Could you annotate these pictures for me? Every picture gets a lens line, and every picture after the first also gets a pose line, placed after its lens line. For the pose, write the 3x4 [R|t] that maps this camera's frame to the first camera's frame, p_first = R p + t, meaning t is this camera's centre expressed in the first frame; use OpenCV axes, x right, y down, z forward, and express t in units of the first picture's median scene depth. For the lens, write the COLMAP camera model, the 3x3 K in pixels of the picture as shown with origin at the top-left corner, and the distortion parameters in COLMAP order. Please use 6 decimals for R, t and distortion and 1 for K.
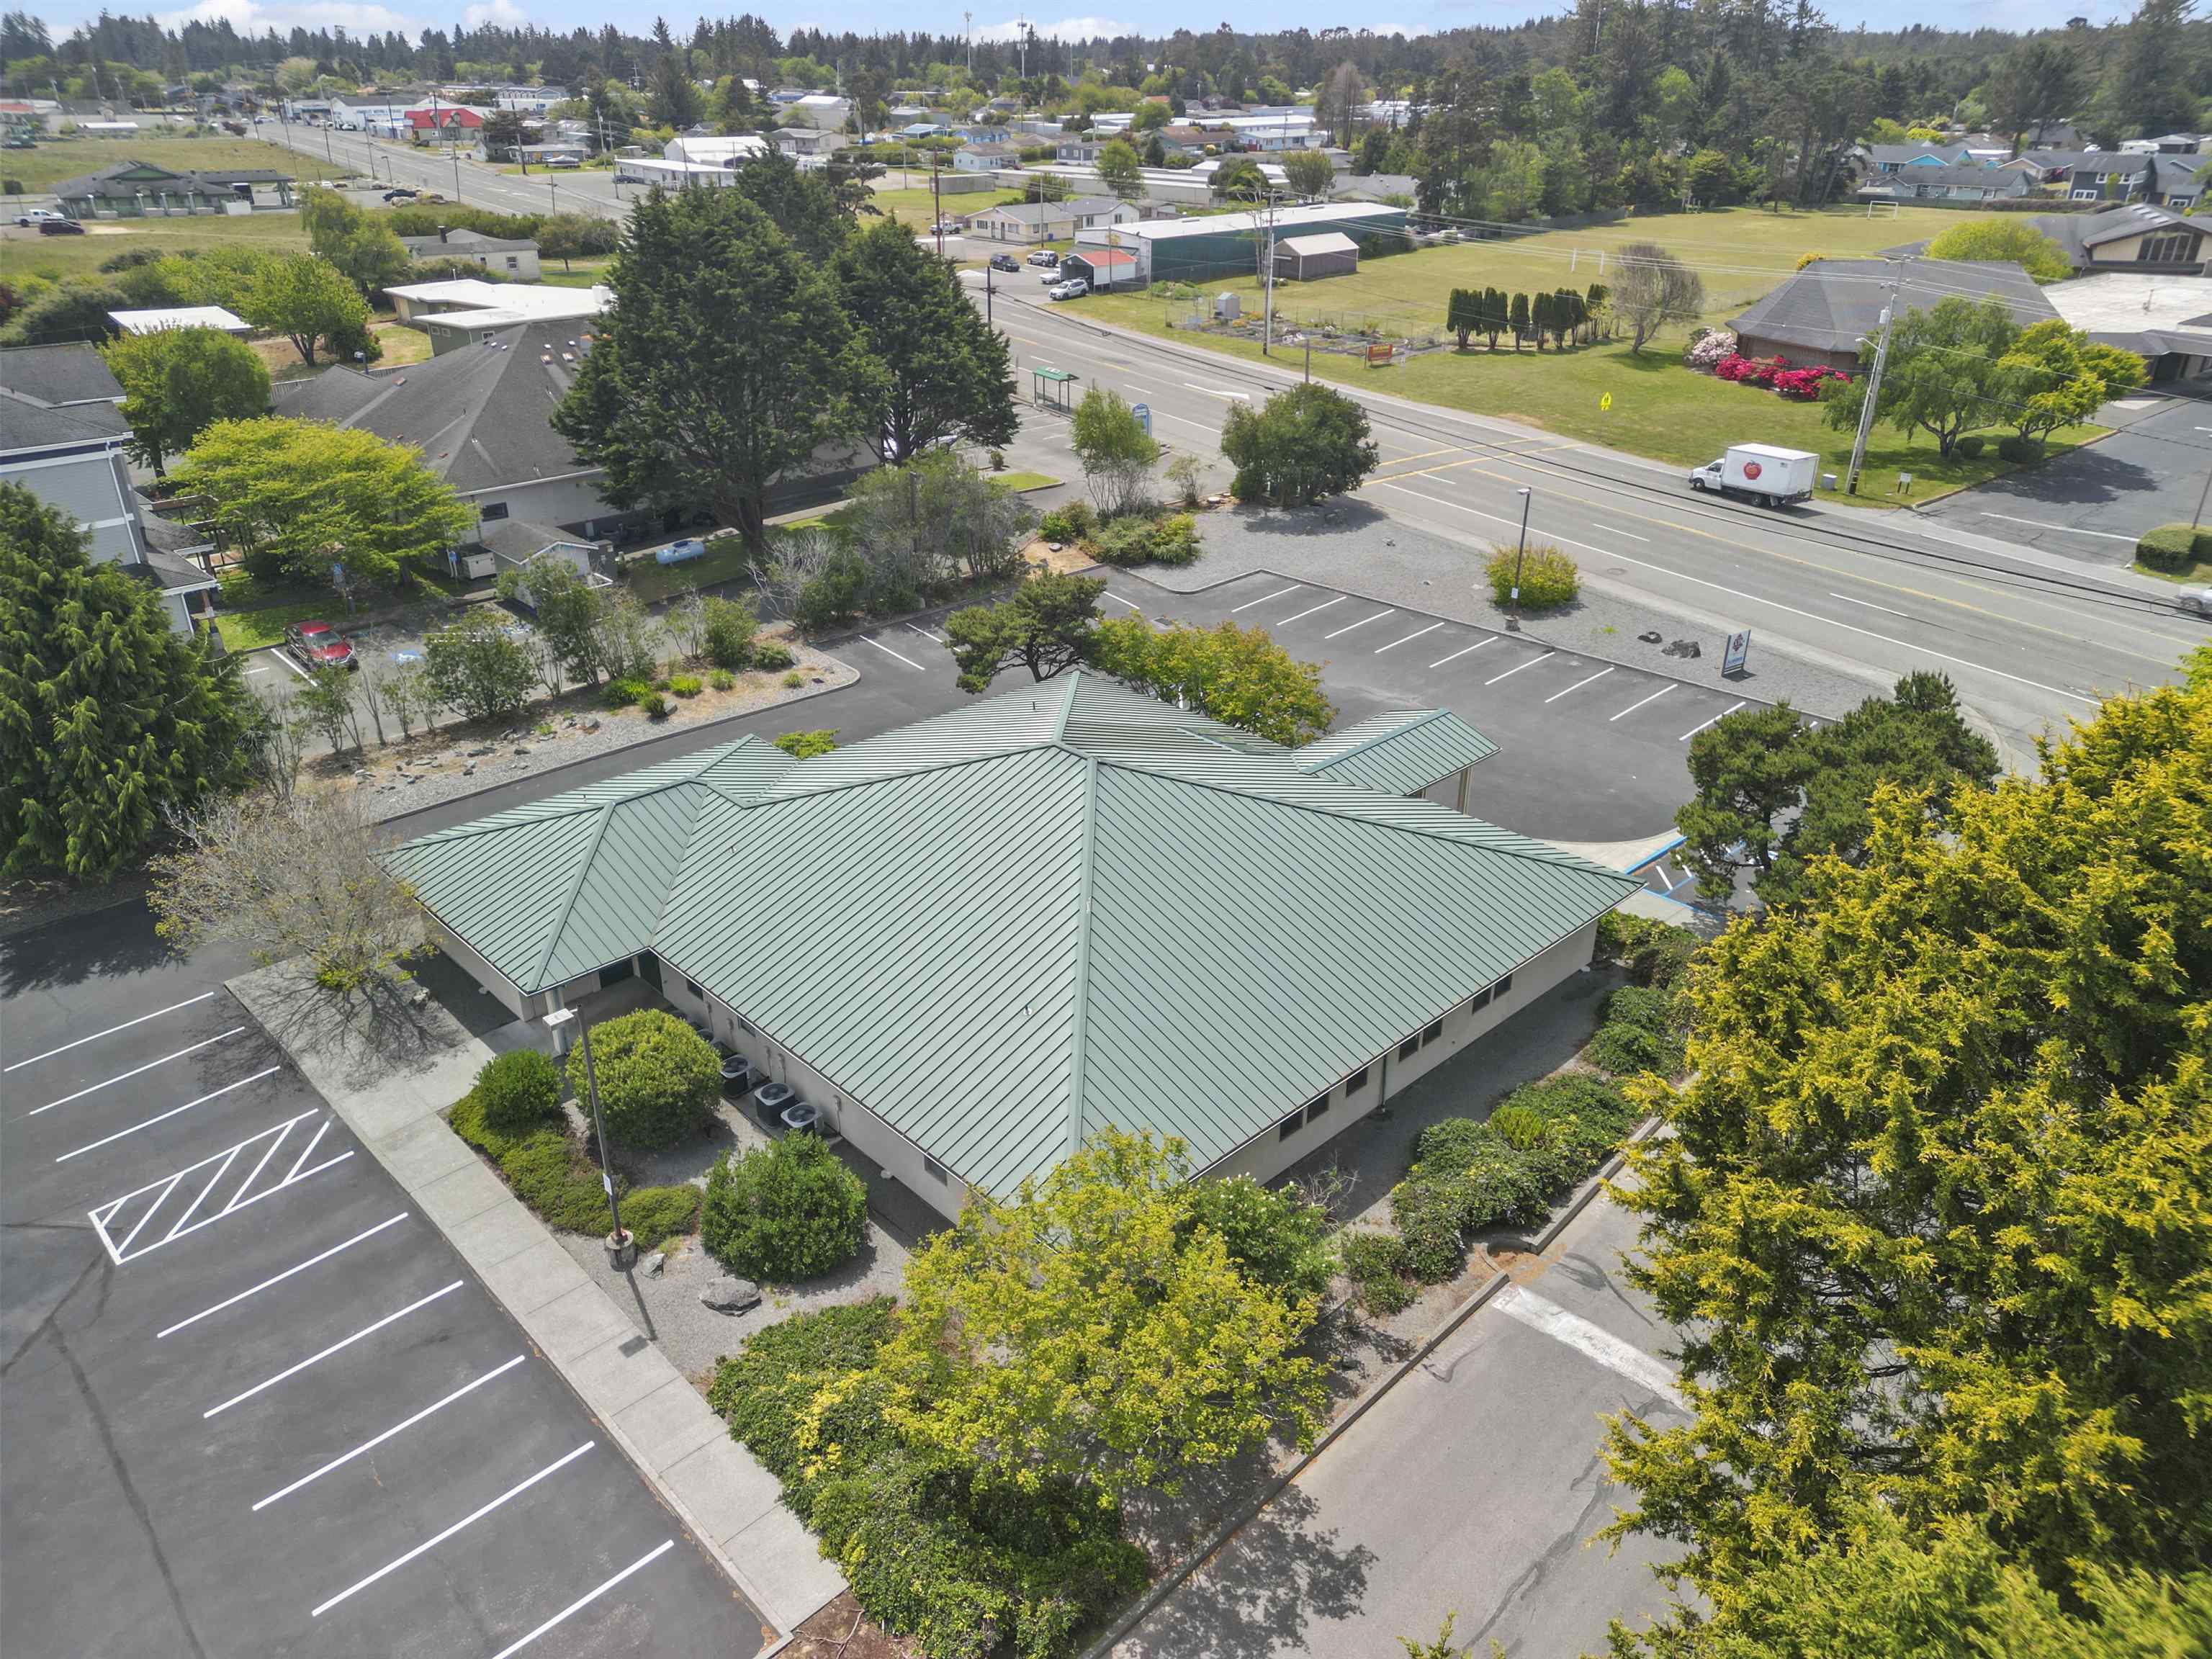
lens RADIAL K [[1533.1, 0, 1100.5], [0, 1533.1, 827.7], [0, 0, 1]] dist [0.080957, -0.082664]
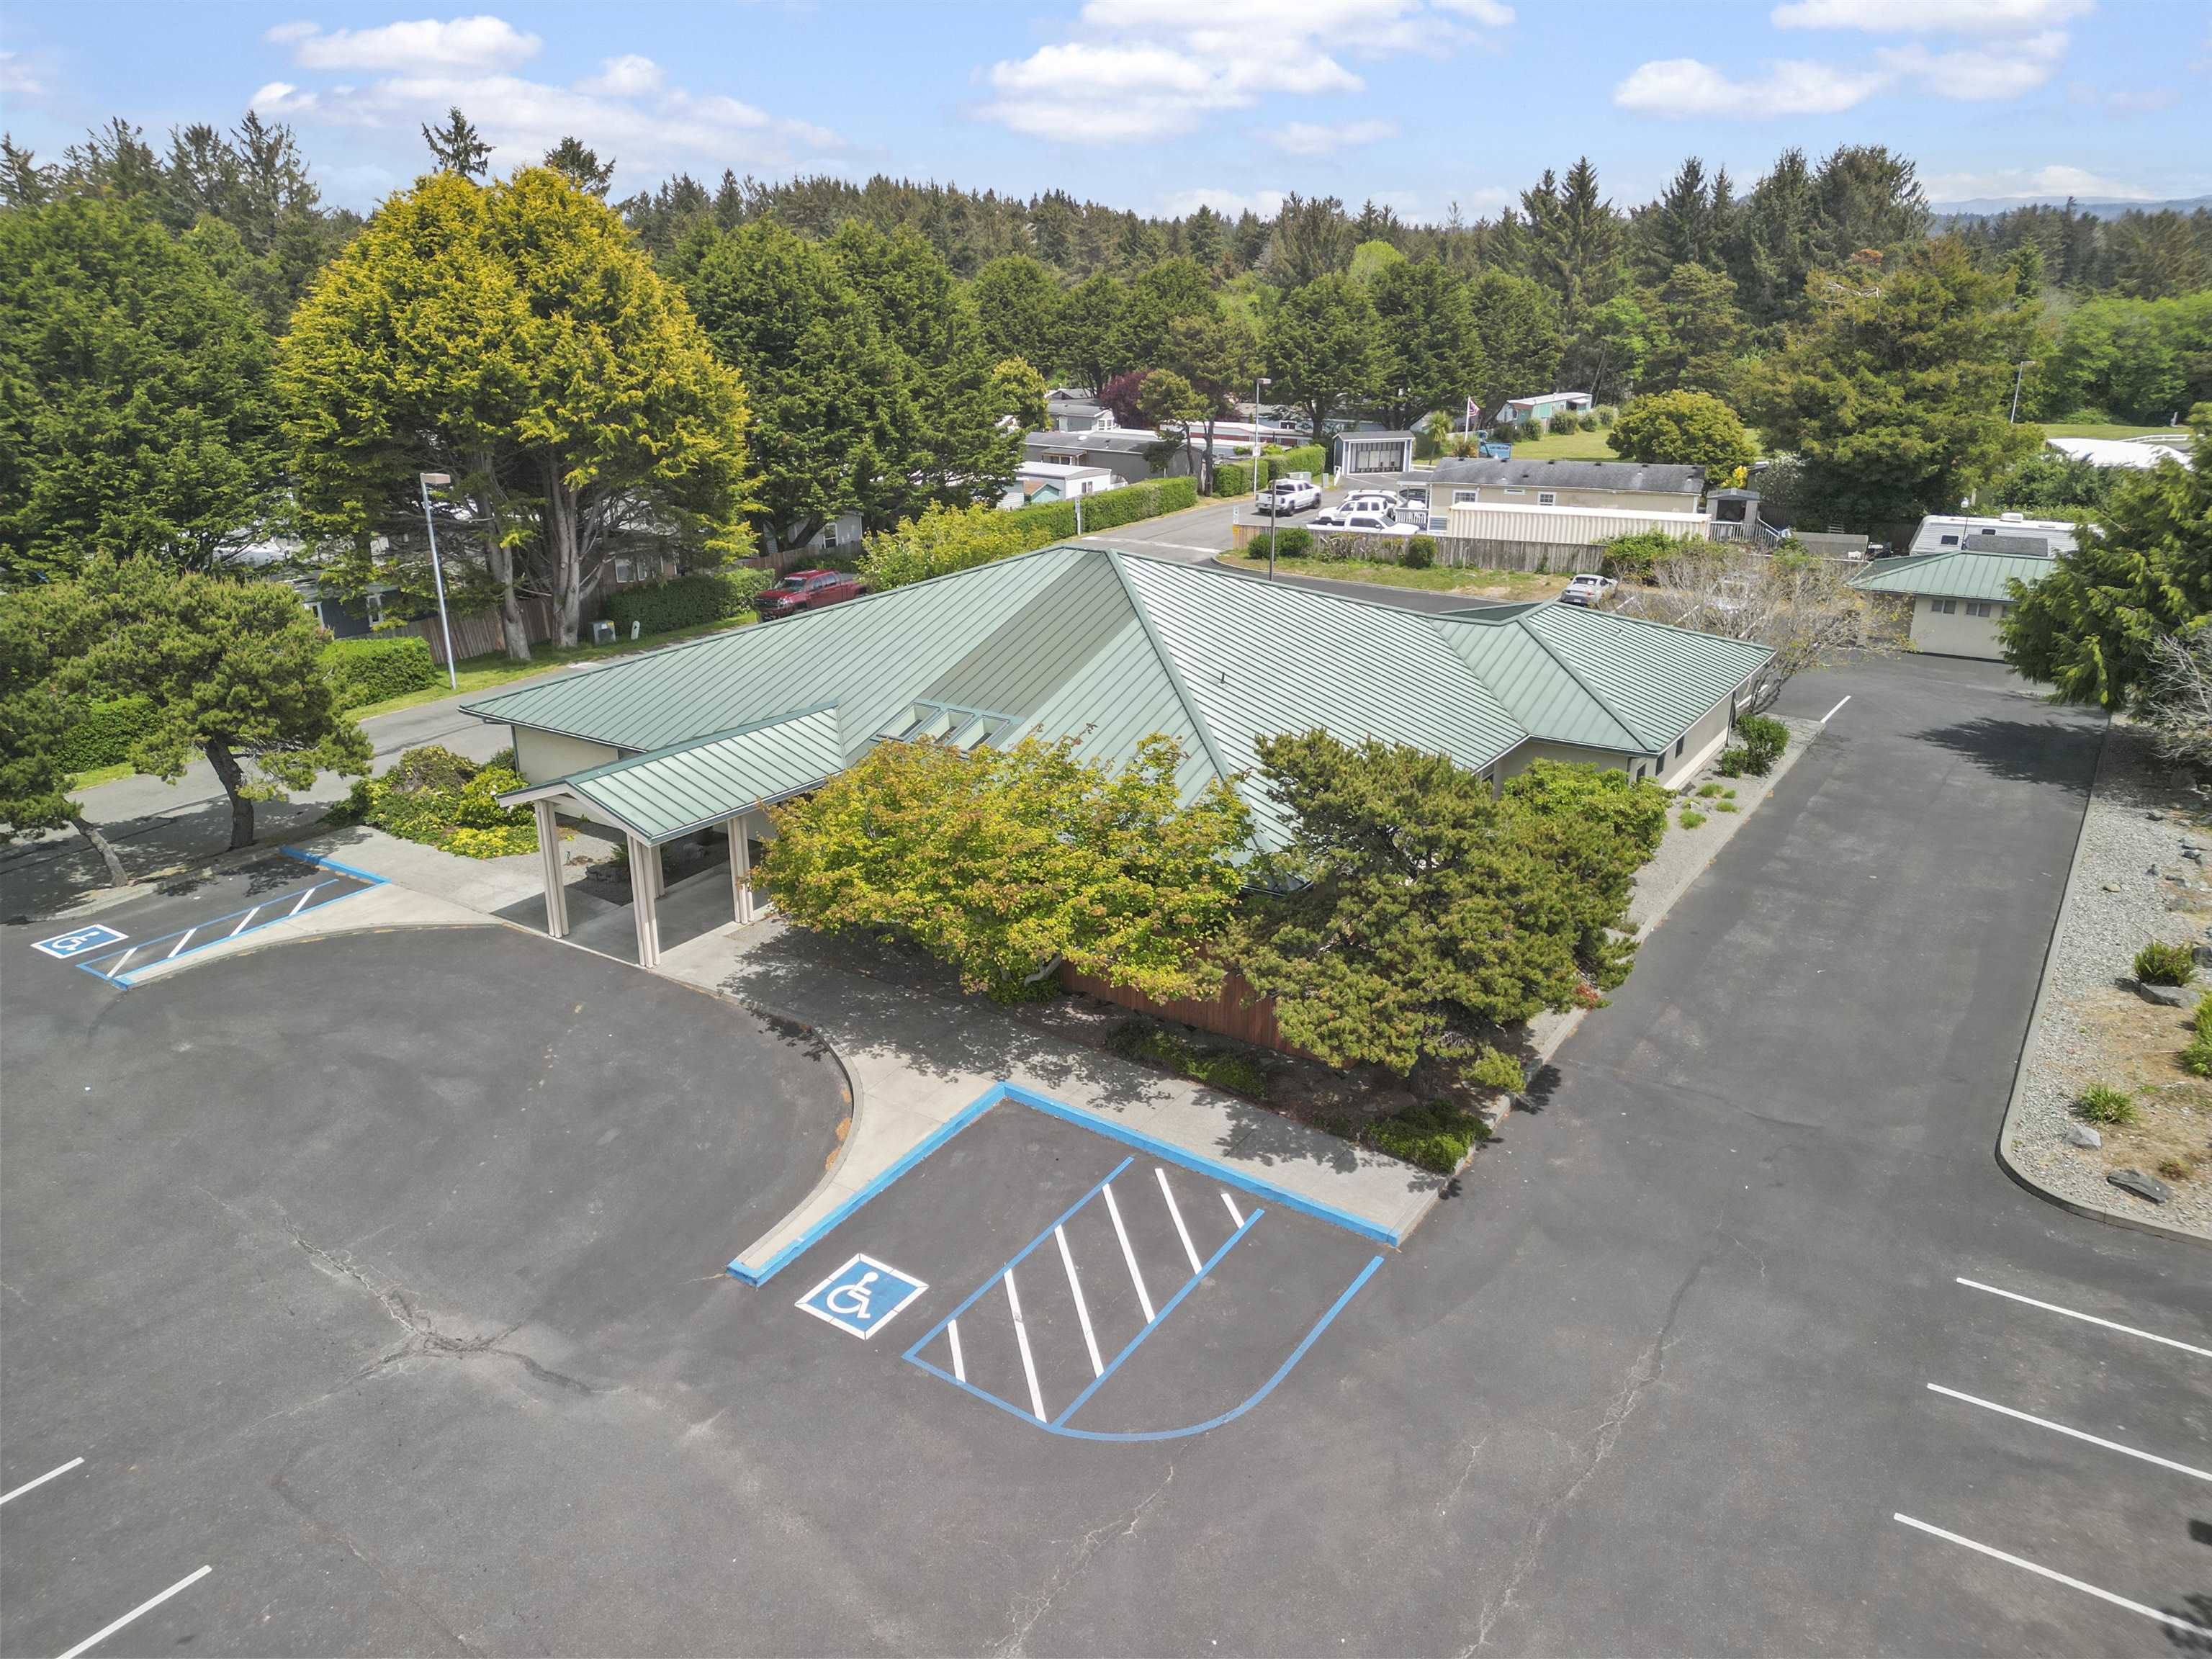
lens RADIAL K [[1533.1, 0, 1100.5], [0, 1533.1, 827.7], [0, 0, 1]] dist [0.080957, -0.082664]
pose [[-0.974182, 0.069245, -0.214882, 0.124800], [-0.102546, 0.712232, 0.694414, -0.390427], [0.201130, 0.698521, -0.686743, 1.160349]]
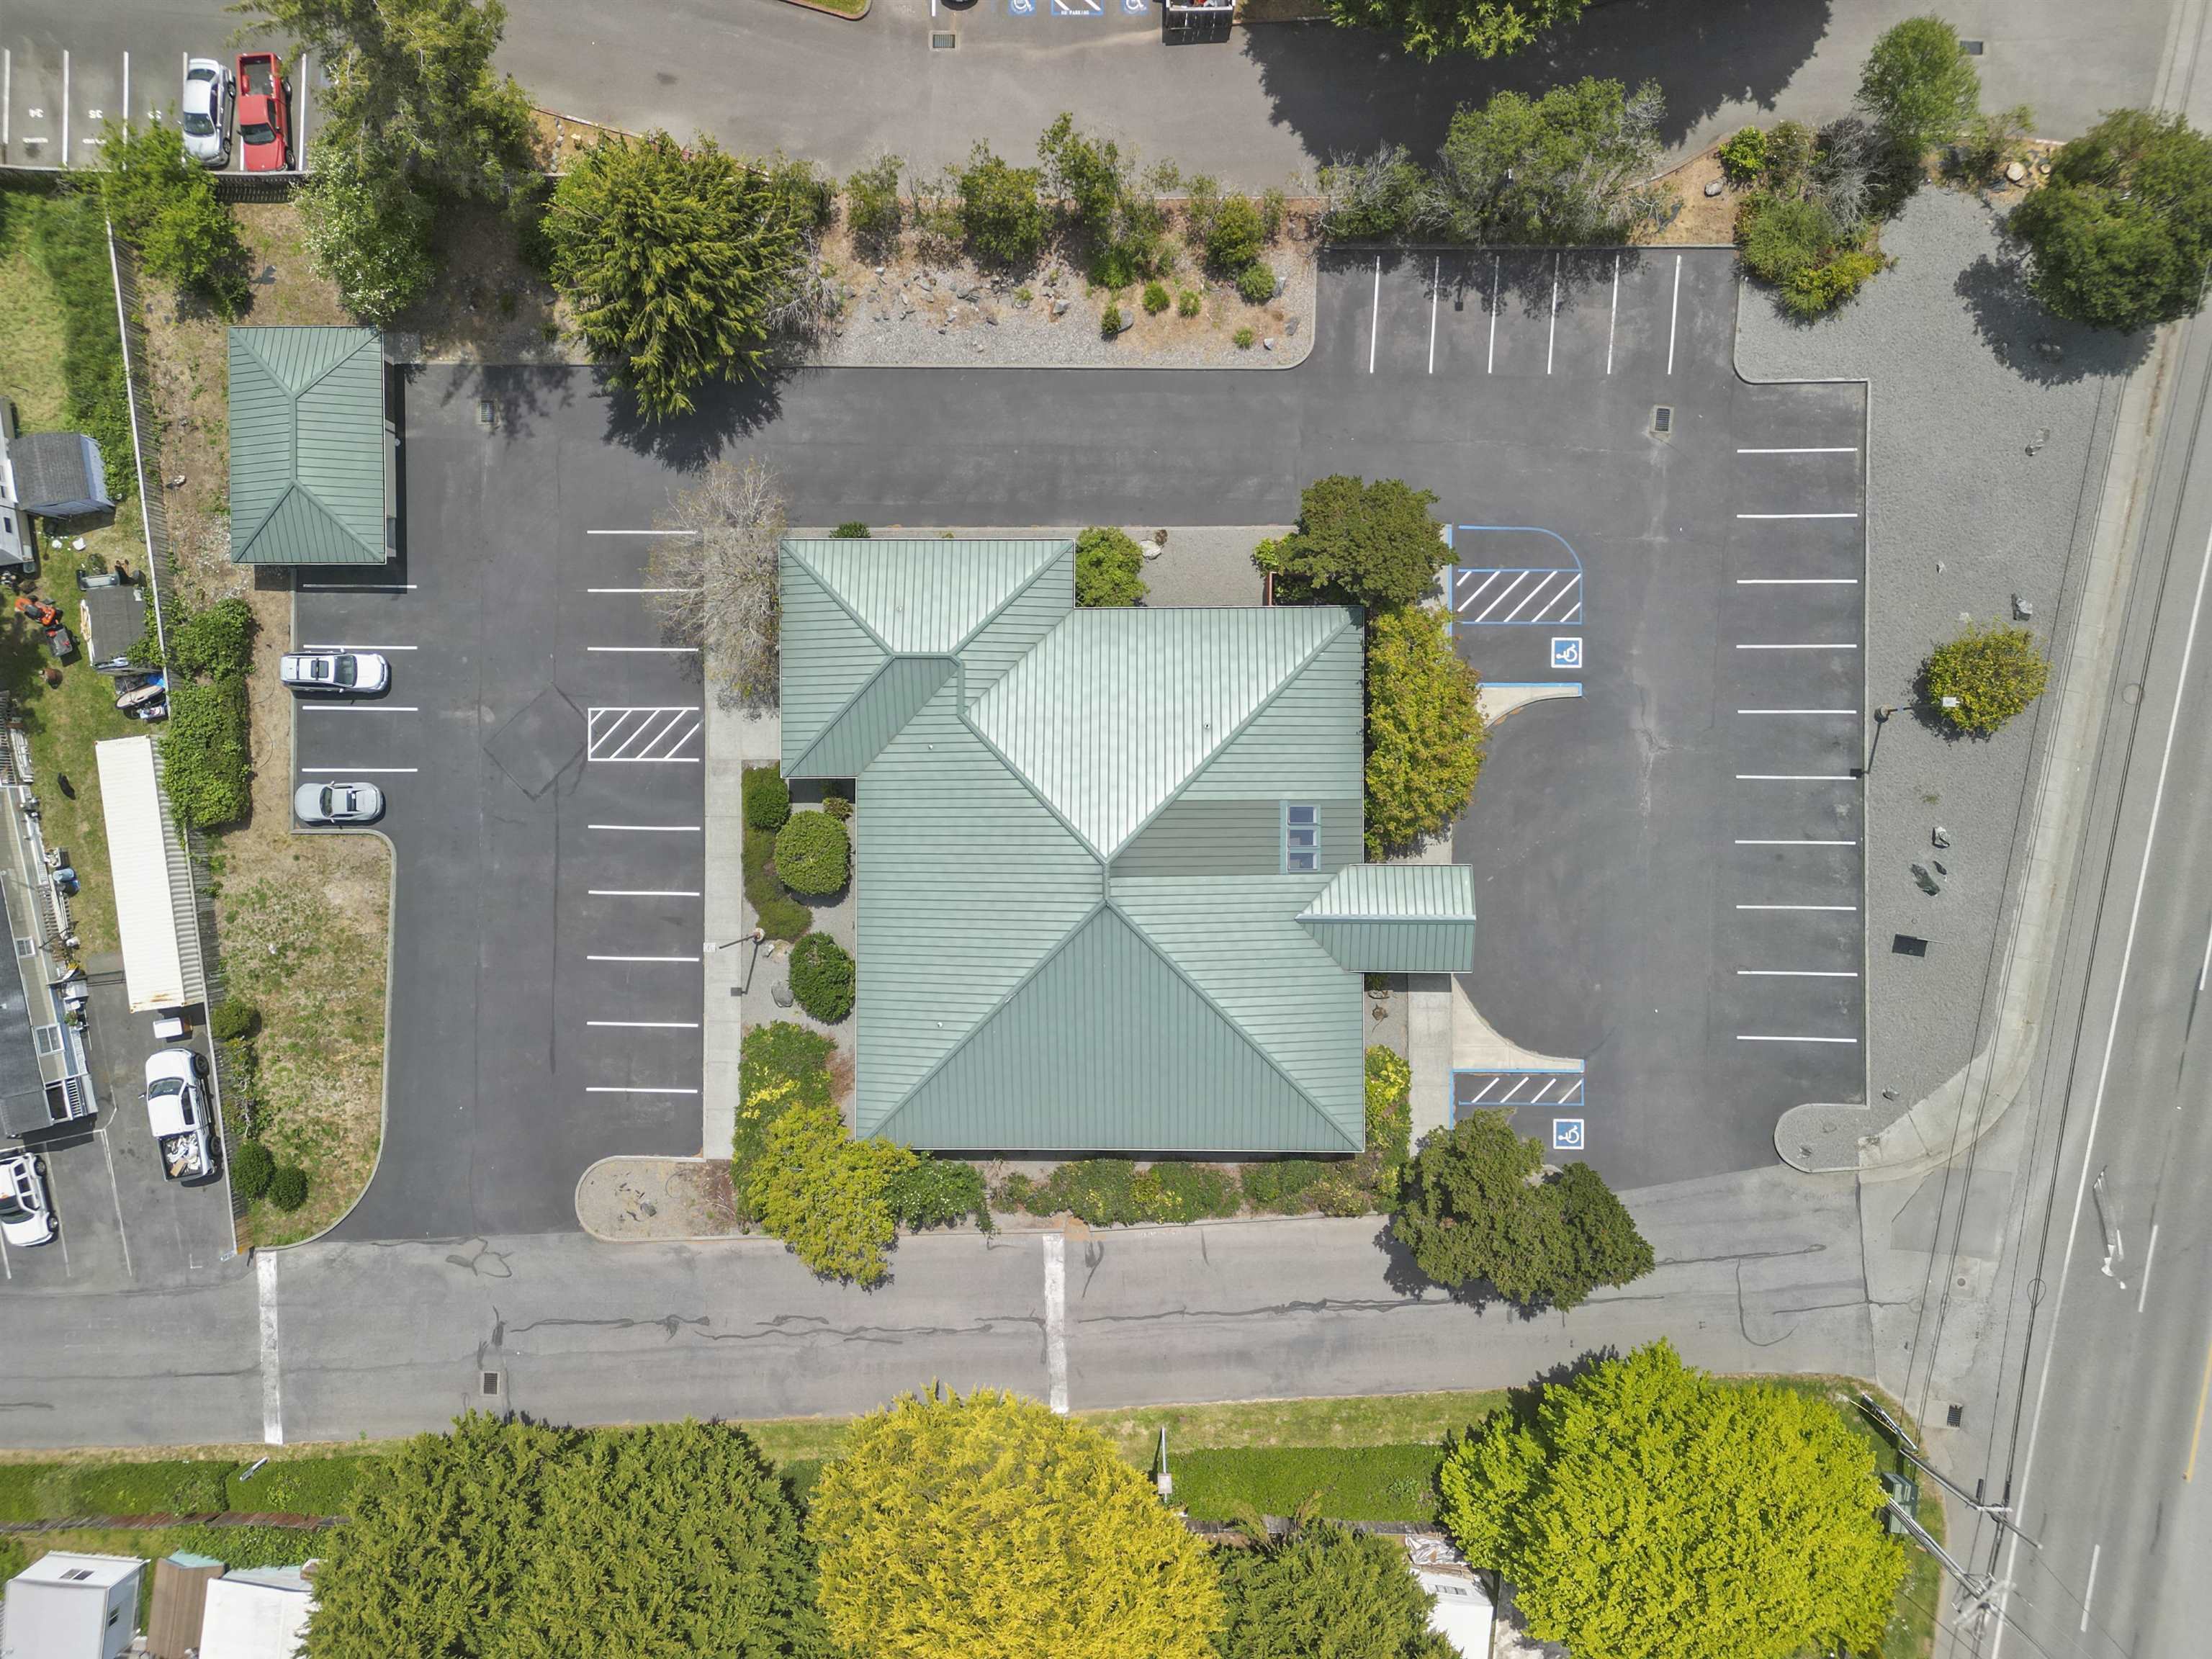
lens RADIAL K [[1533.1, 0, 1100.5], [0, 1533.1, 827.7], [0, 0, 1]] dist [0.080957, -0.082664]
pose [[0.723826, 0.689627, -0.022129, -0.015245], [-0.277640, 0.320470, 0.905657, -0.919888], [0.631658, -0.649395, 0.423433, 0.263974]]
